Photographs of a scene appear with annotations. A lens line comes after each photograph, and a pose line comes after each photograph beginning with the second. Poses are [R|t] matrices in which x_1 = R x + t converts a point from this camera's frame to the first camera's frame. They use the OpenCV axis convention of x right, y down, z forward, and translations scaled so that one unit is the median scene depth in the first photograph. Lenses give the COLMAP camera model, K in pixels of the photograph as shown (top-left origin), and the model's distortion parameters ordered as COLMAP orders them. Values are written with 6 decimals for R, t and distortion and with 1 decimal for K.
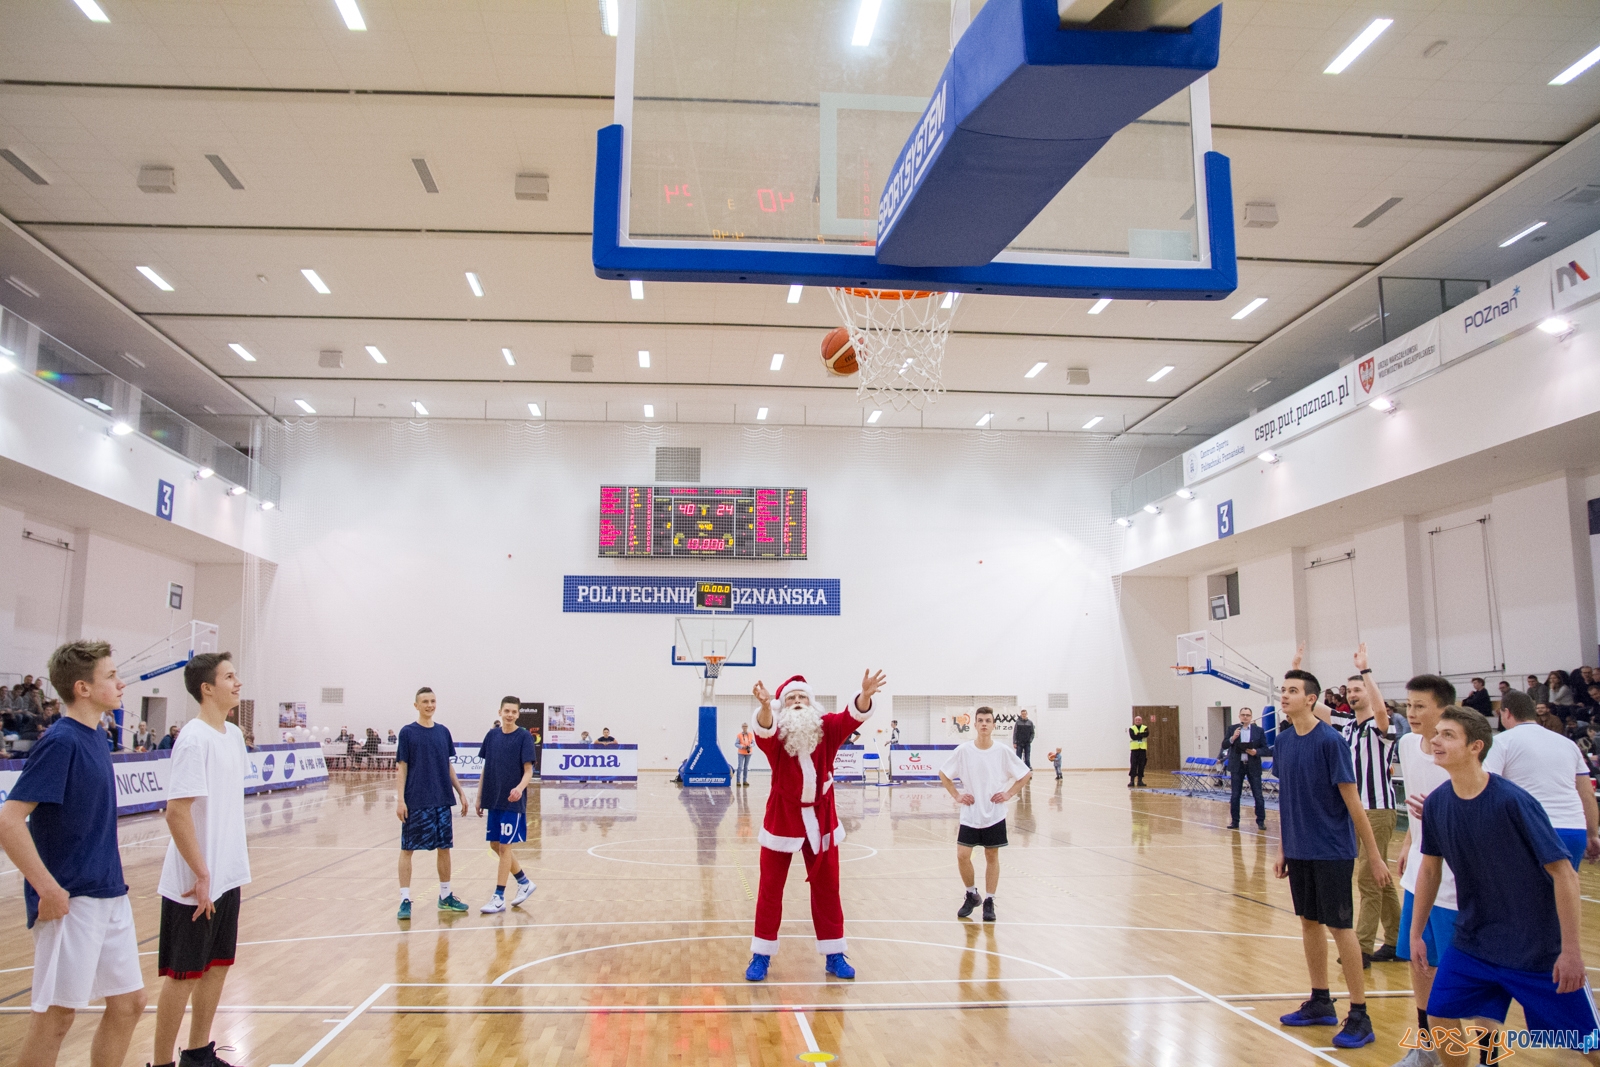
lens RADIAL K [[1265.0, 0, 753.7], [0, 1265.0, 540.0], [0, 0, 1]] dist [-0.117958, 0.104927]
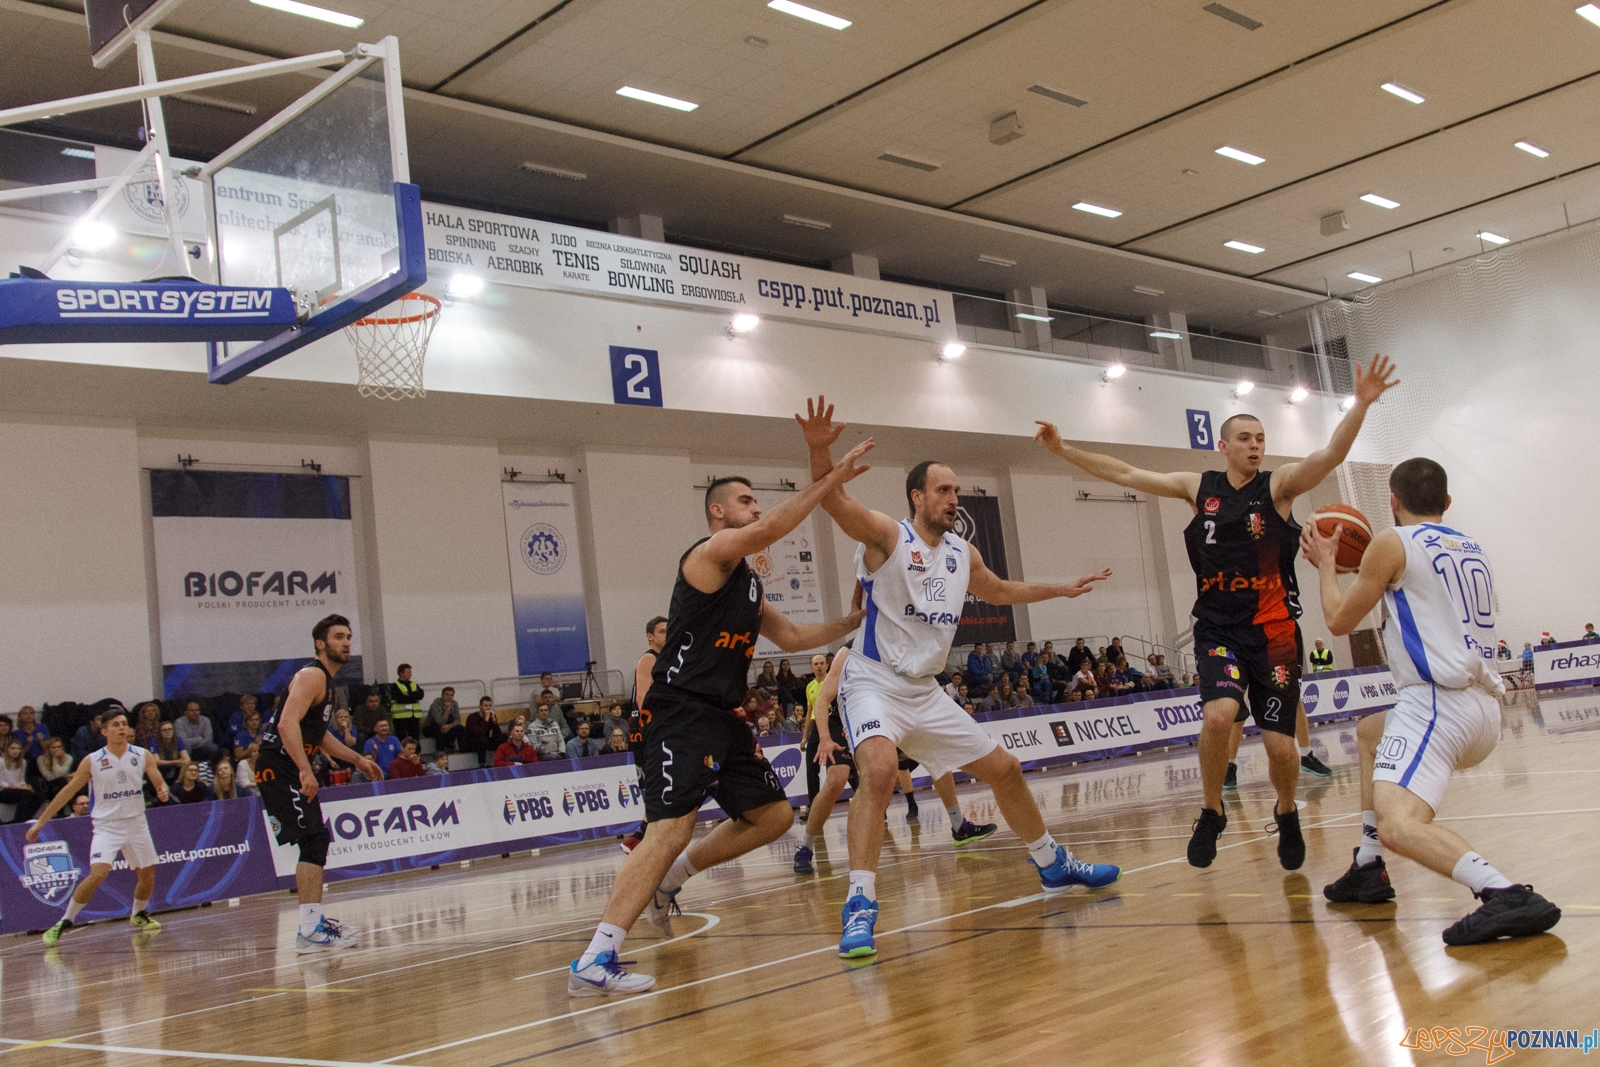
lens RADIAL K [[1615.0, 0, 966.5], [0, 1615.0, 509.9], [0, 0, 1]] dist [0.020573, -0.029713]
pose [[0.690186, -0.188996, -0.698516, 0.247620], [0.229113, 0.972704, -0.036802, 0.032196], [0.686404, -0.134639, 0.714648, 0.009509]]
